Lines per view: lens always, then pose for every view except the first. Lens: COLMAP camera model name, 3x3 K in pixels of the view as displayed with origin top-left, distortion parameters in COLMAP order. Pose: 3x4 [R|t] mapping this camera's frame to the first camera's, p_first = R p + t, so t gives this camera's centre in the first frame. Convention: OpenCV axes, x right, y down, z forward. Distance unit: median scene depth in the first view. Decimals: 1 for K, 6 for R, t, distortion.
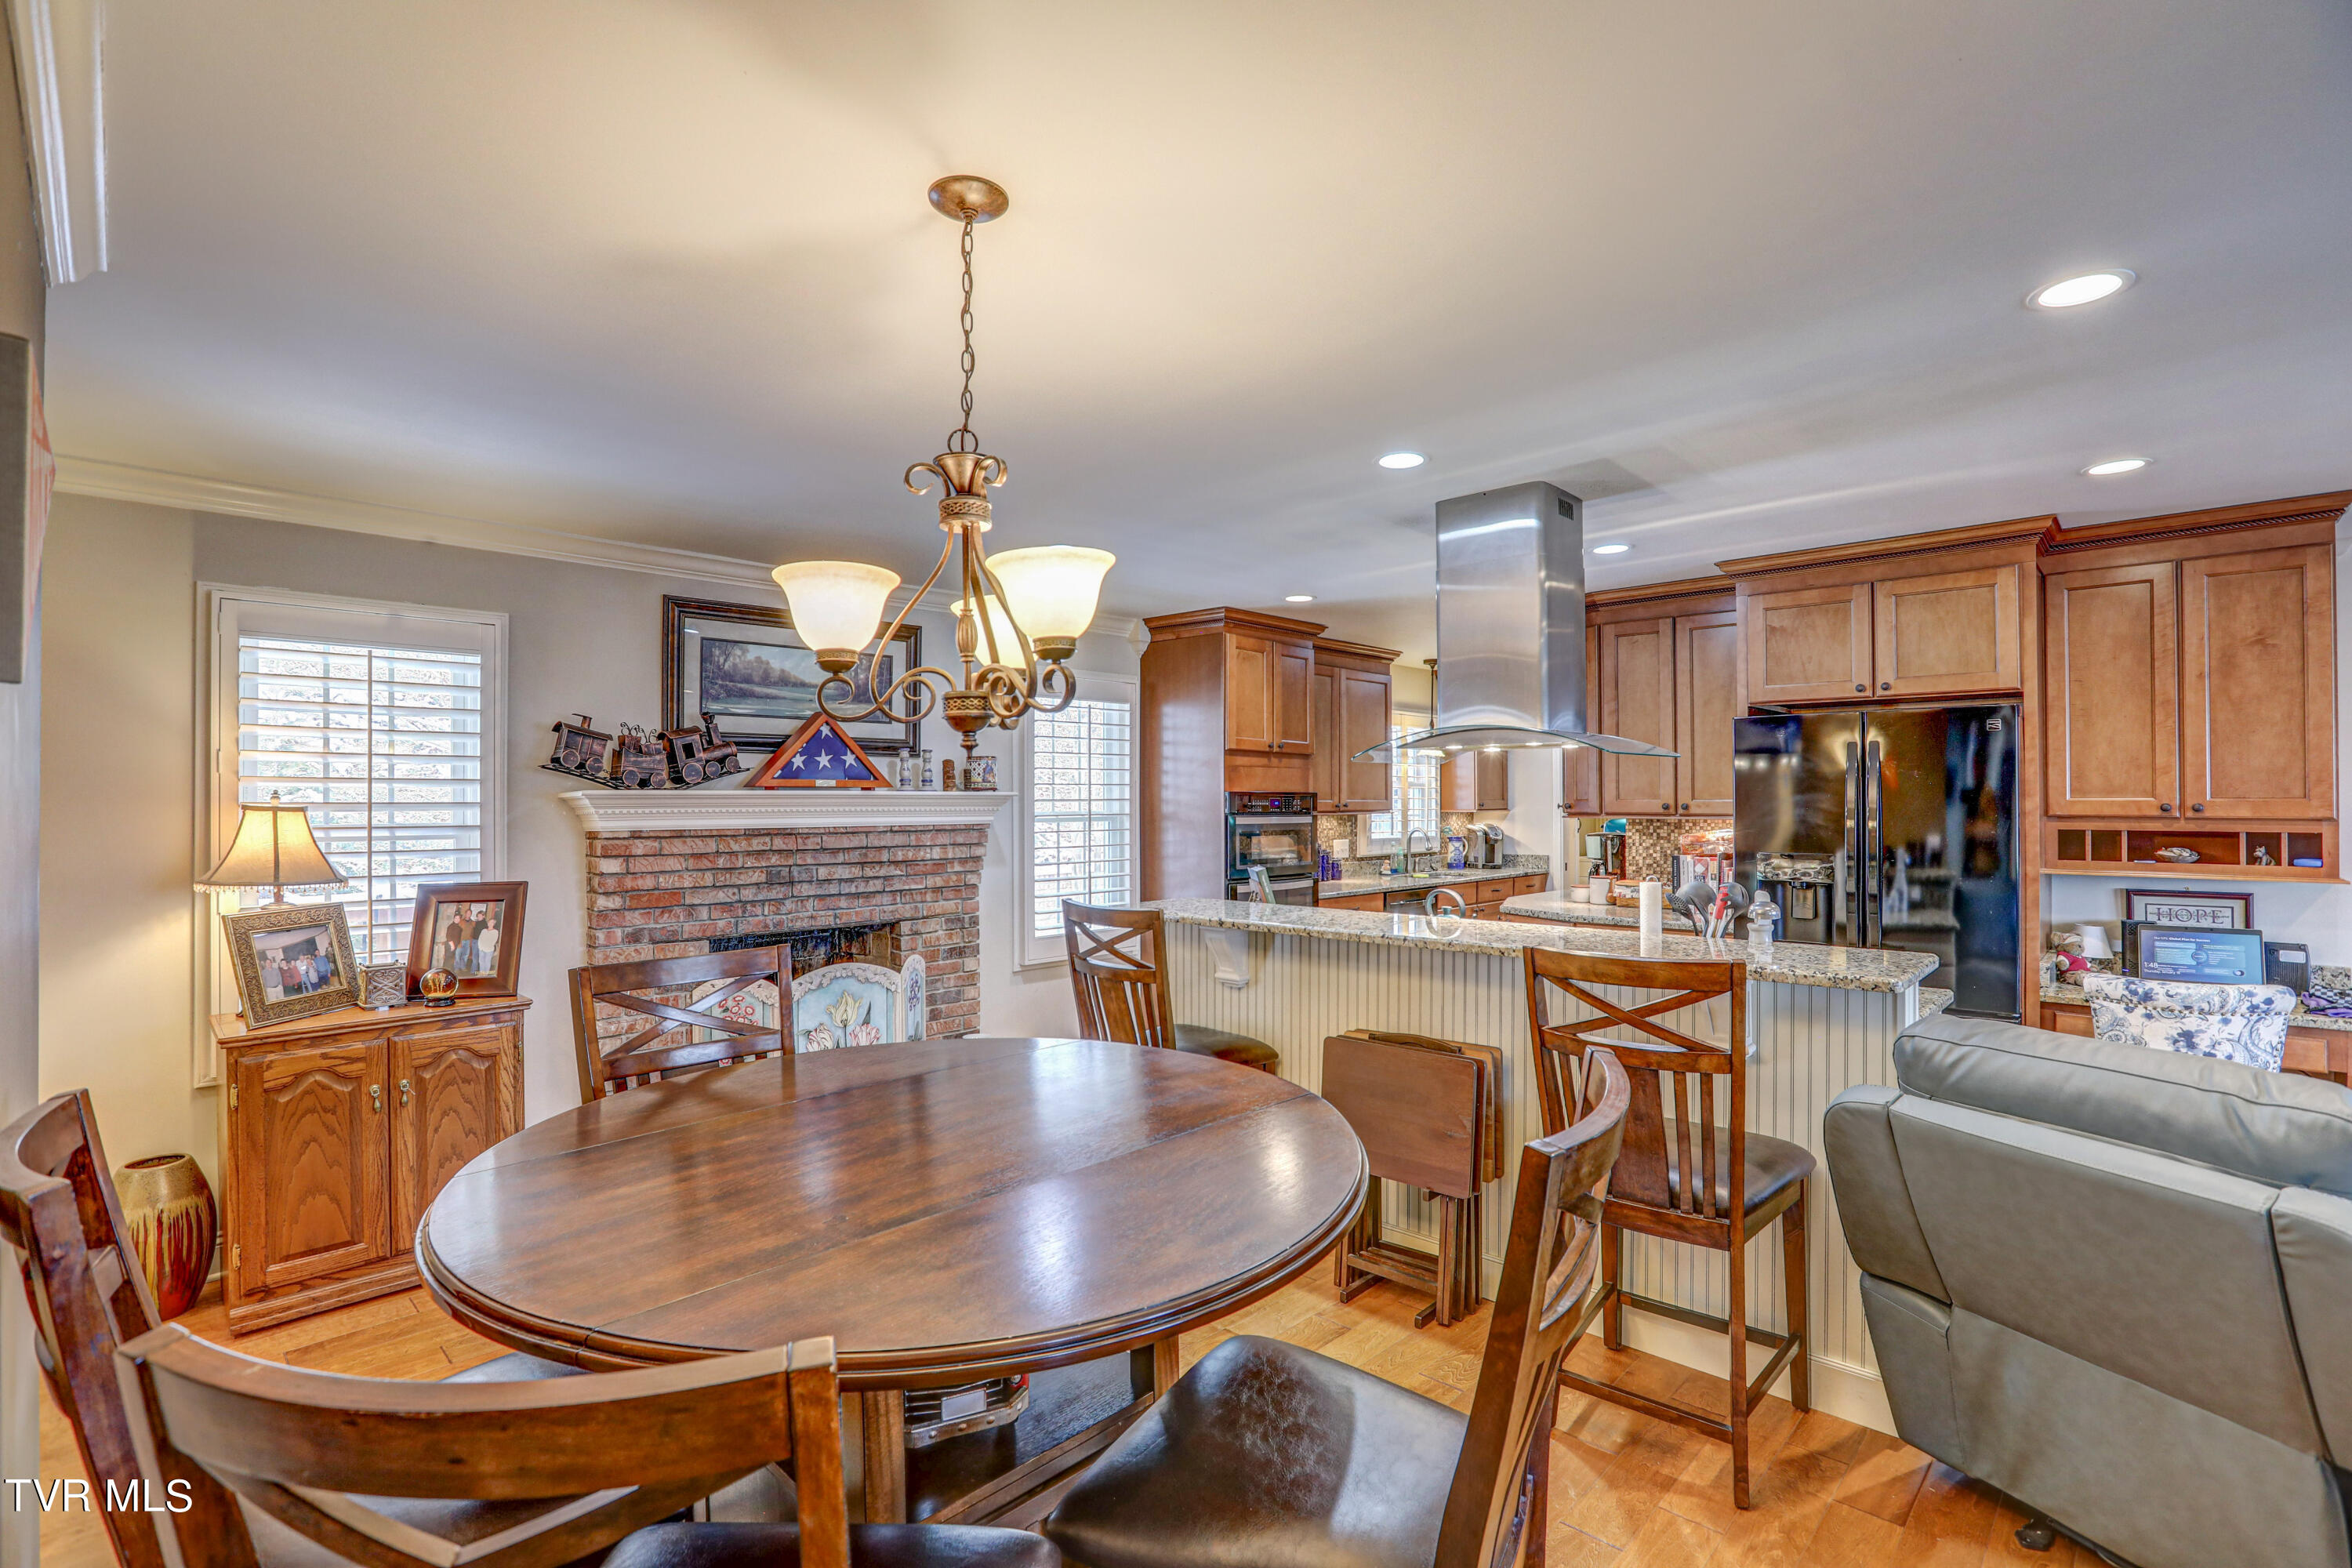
lens RADIAL K [[1078.4, 0, 1174.5], [0, 1078.4, 784.8], [0, 0, 1]] dist [-0.039780, 0.009186]
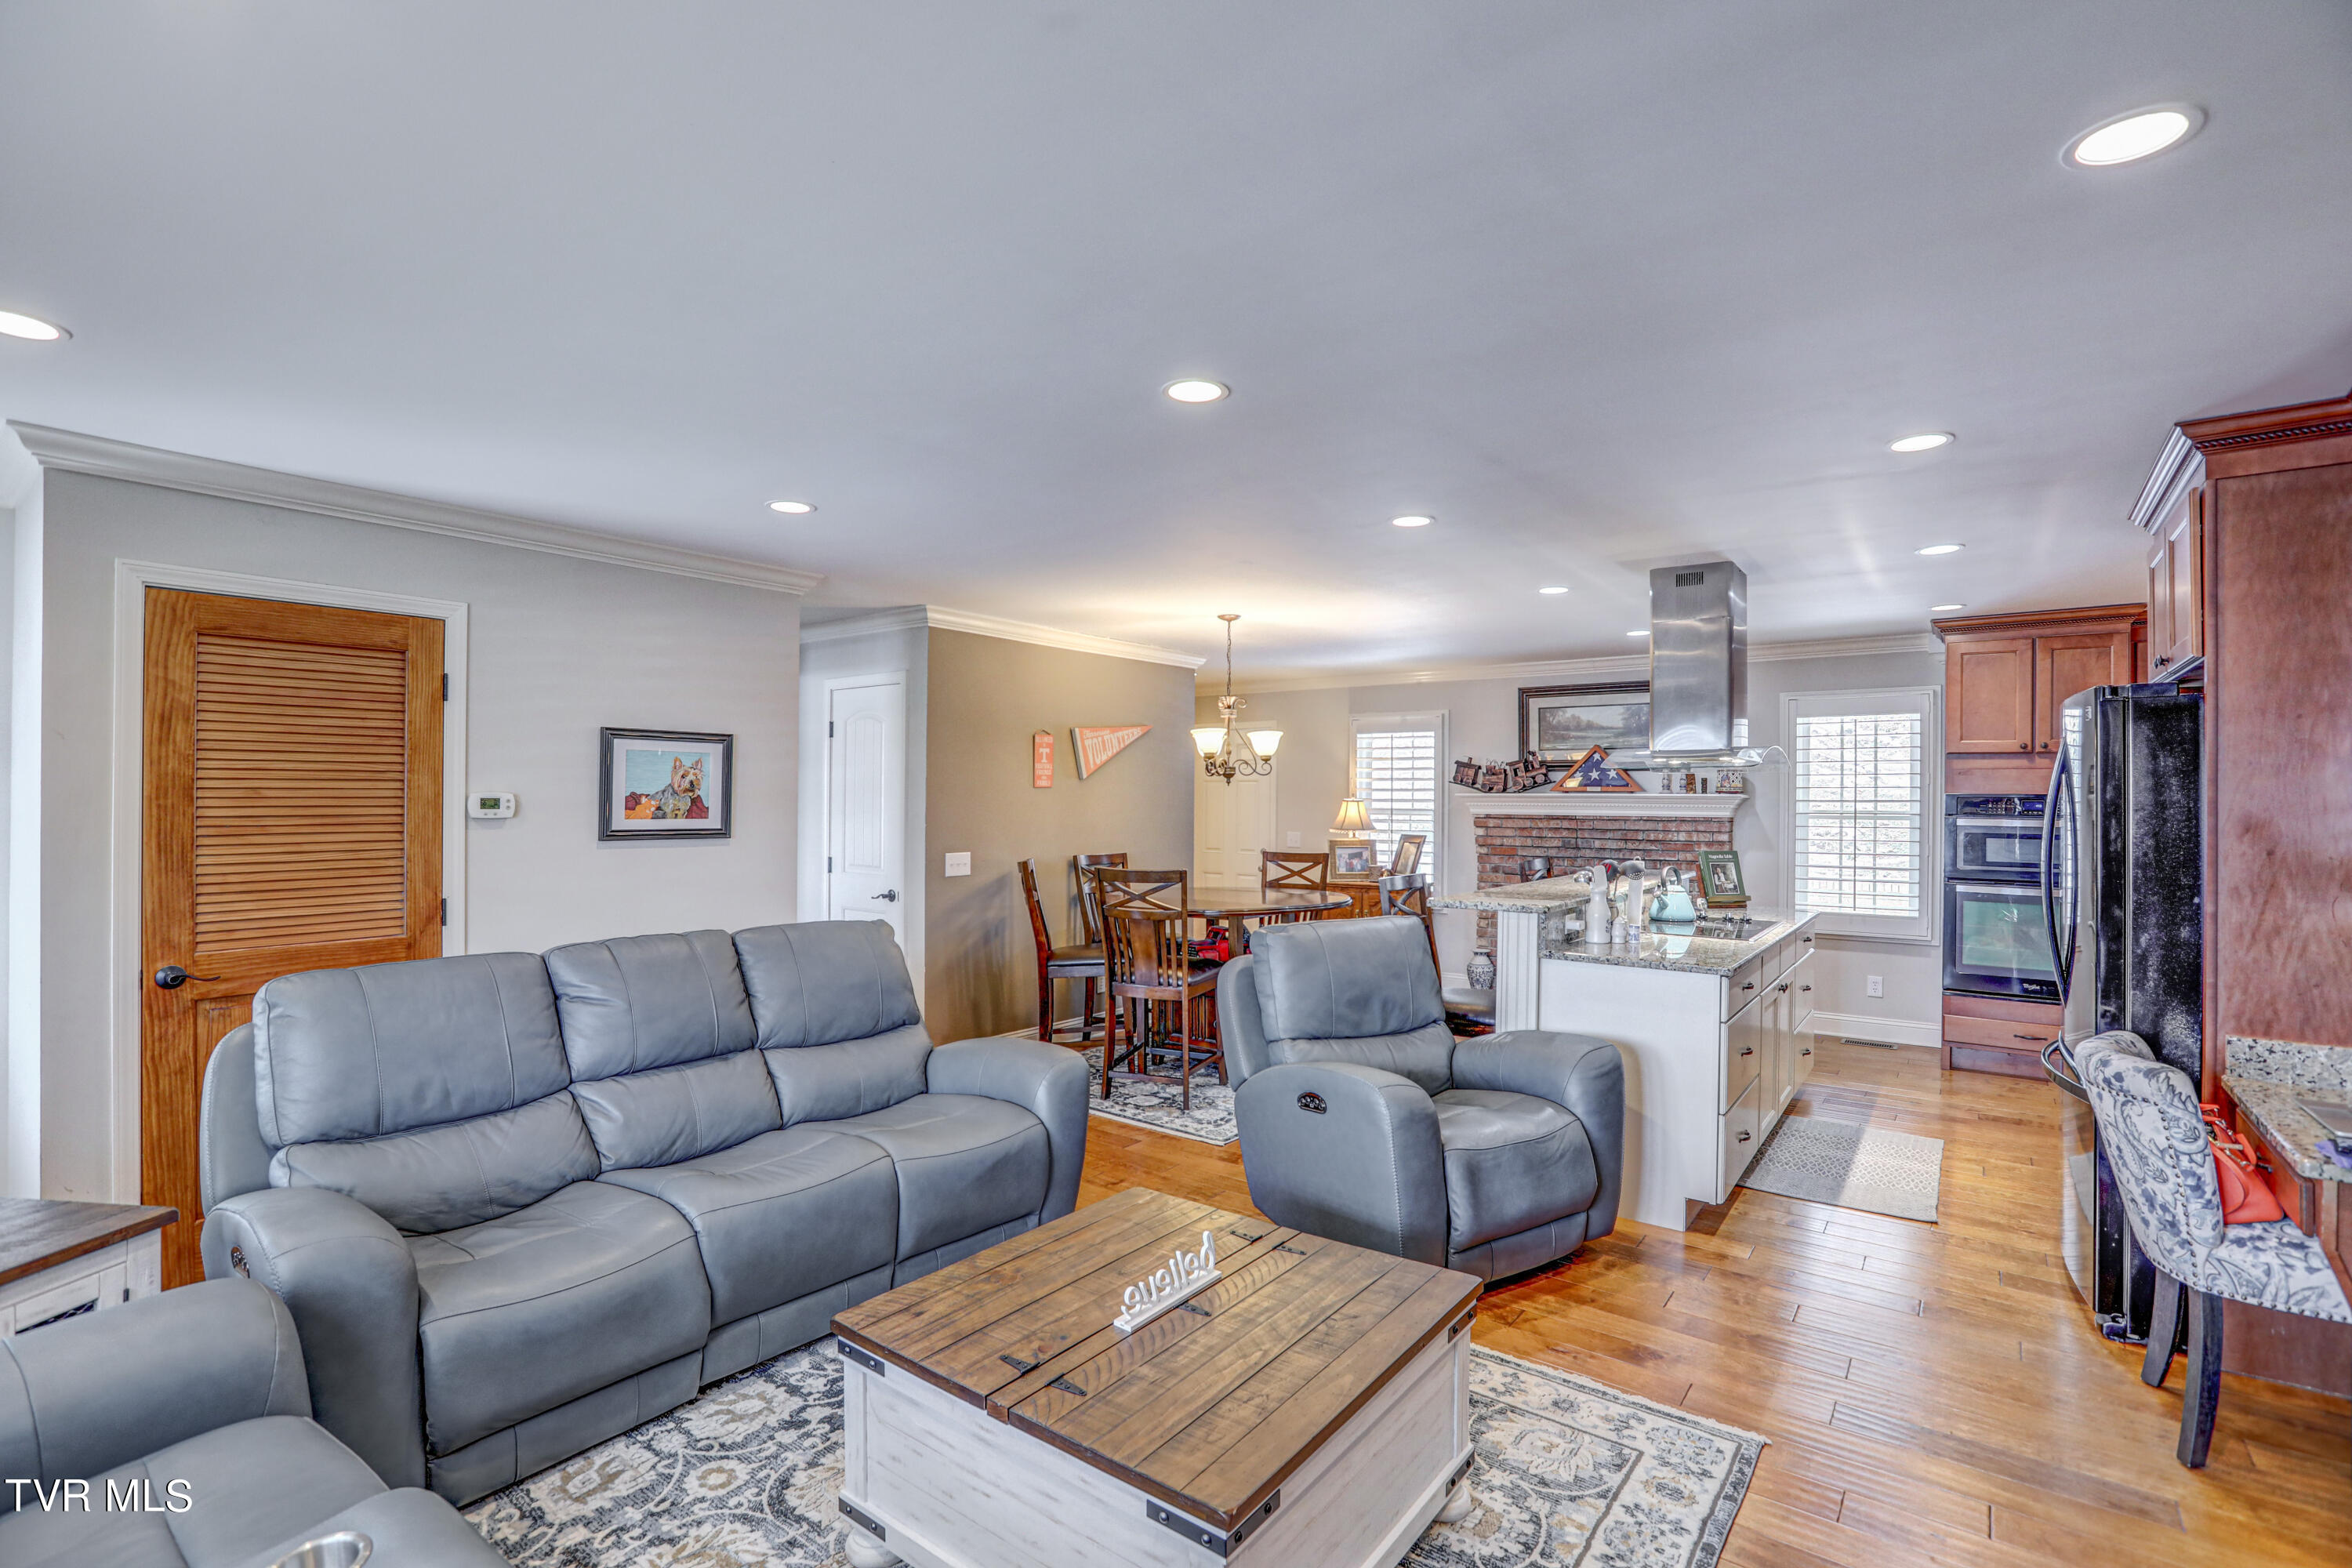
lens RADIAL K [[1078.4, 0, 1163.5], [0, 1078.4, 792.1], [0, 0, 1]] dist [-0.039780, 0.009186]
pose [[0.113228, -0.001997, -0.993567, 1.207619], [0.008556, 0.999963, -0.001035, -0.000476], [0.993532, -0.008384, 0.113241, 0.161654]]
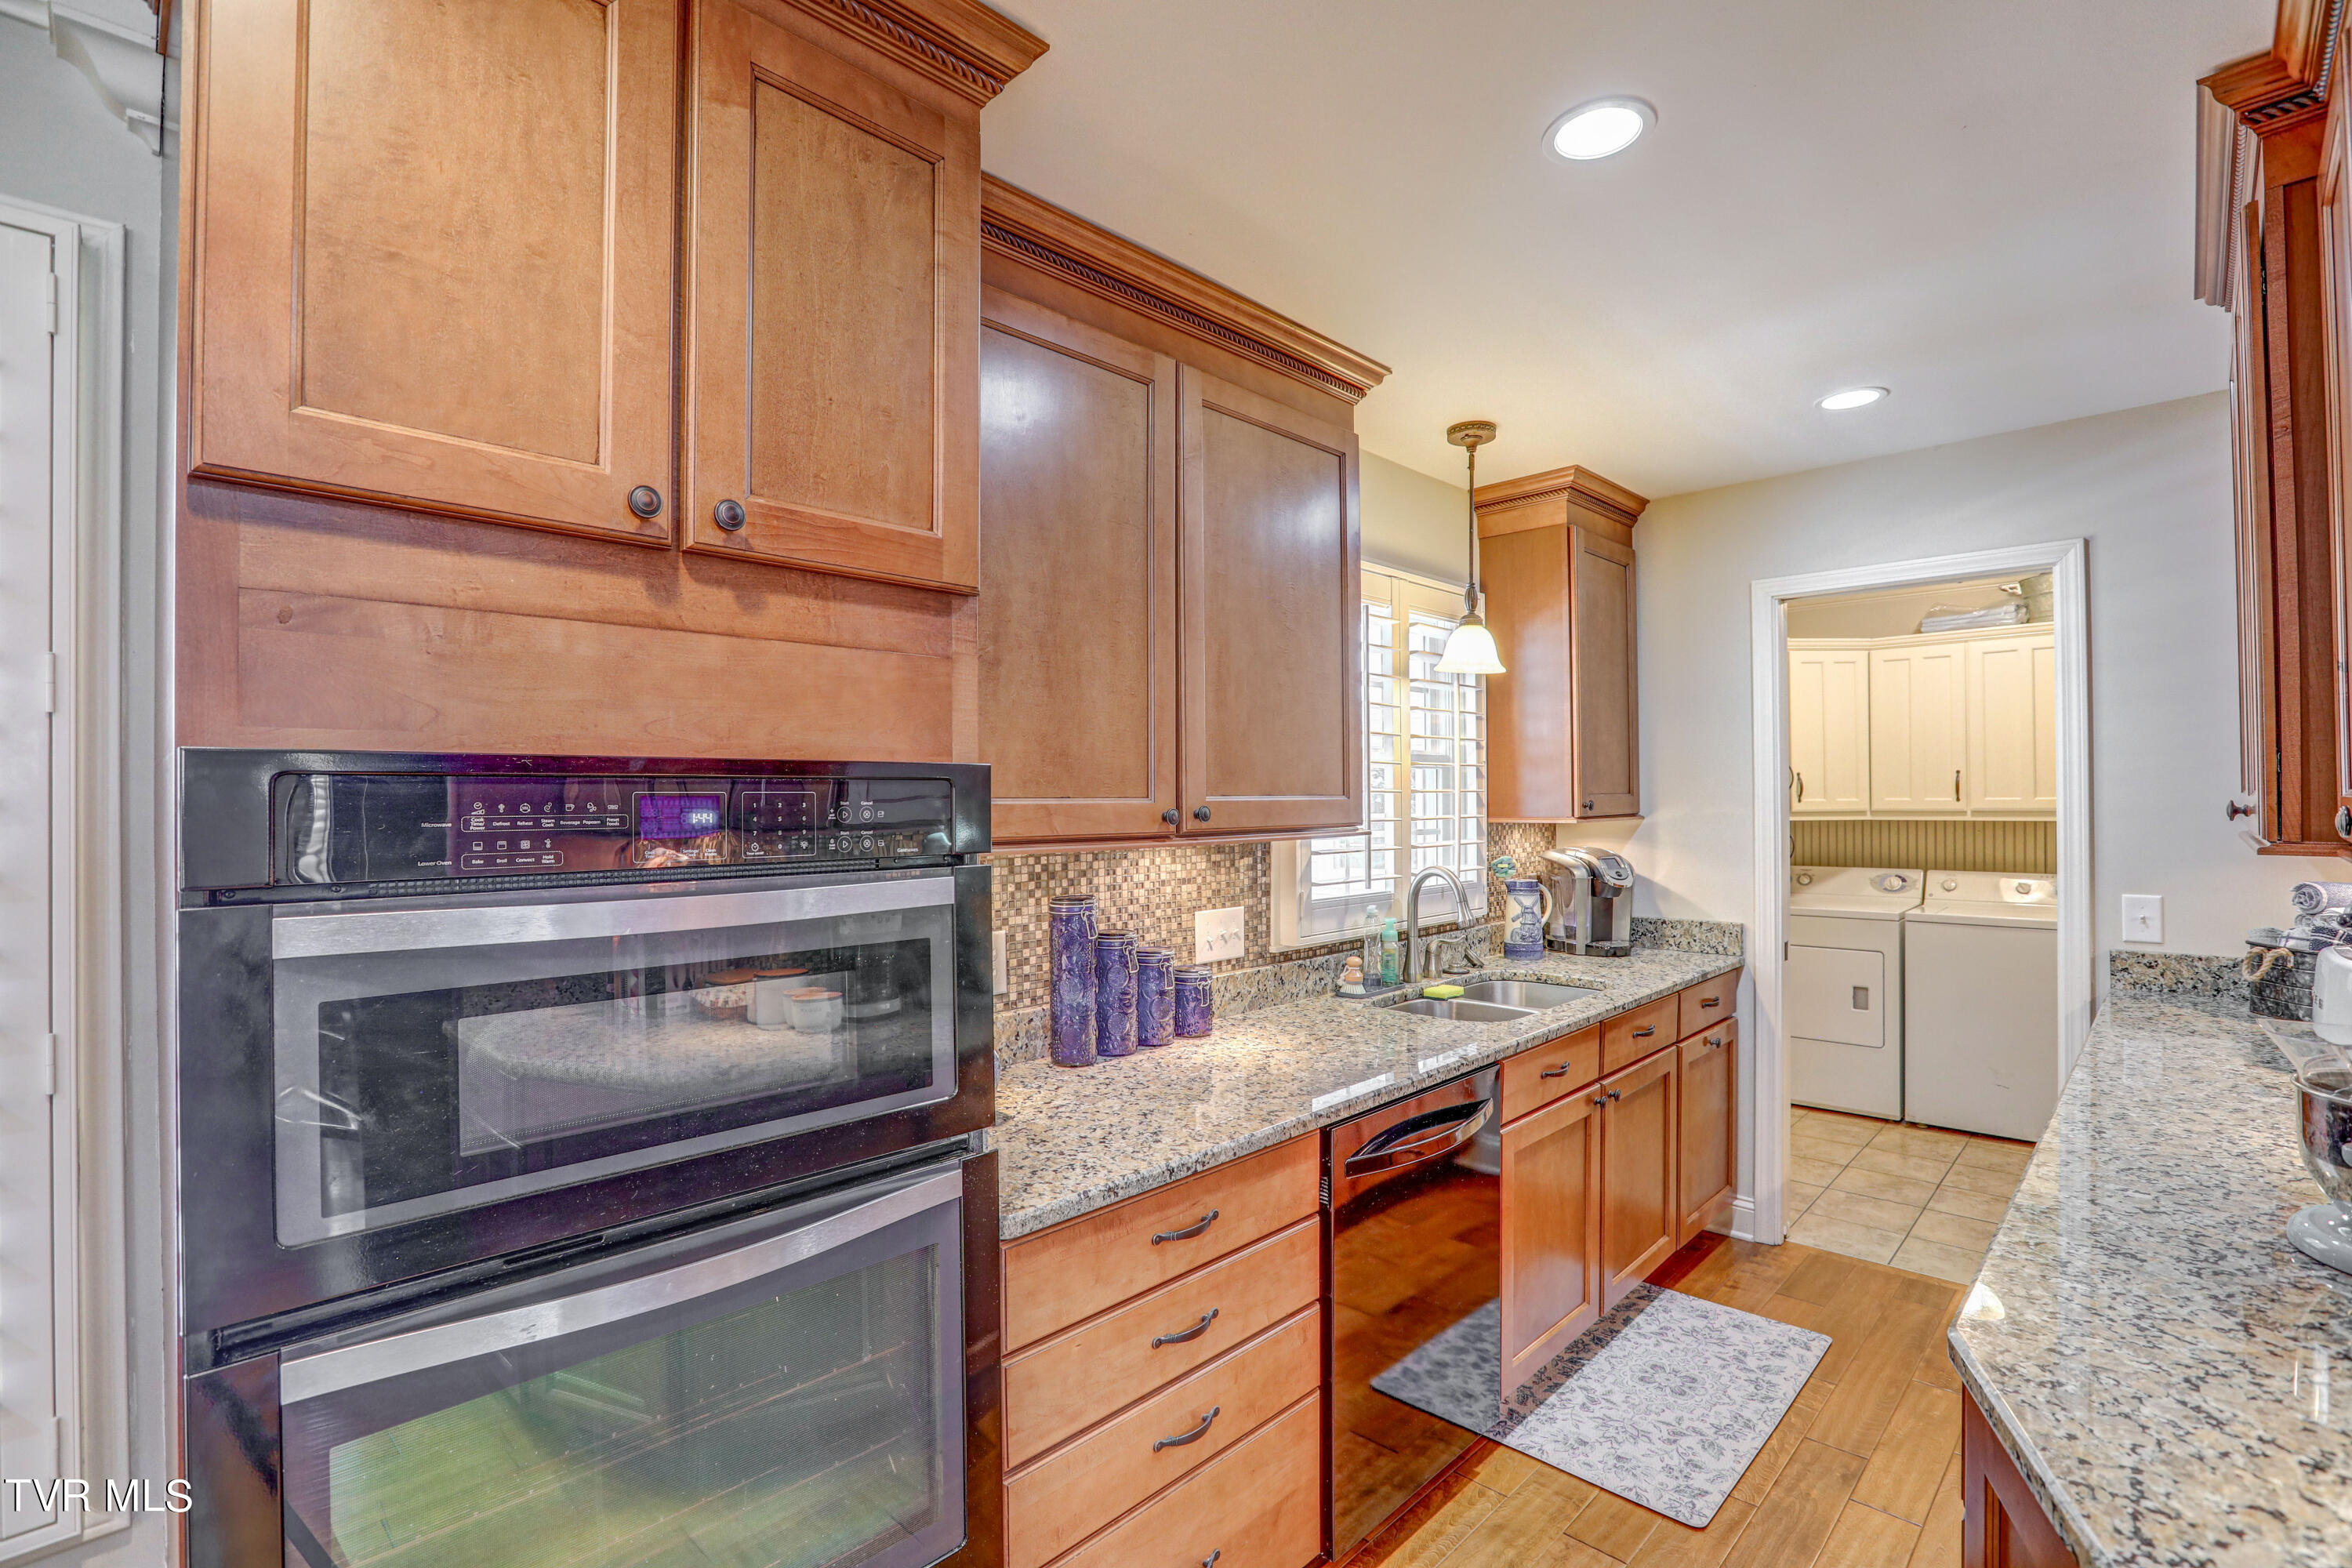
lens RADIAL K [[1078.4, 0, 1165.4], [0, 1078.4, 787.1], [0, 0, 1]] dist [-0.039780, 0.009186]
pose [[0.999965, -0.006006, -0.005782, 0.226020], [0.006040, 0.999964, 0.005929, 0.014779], [0.005747, -0.005963, 0.999966, 1.055475]]
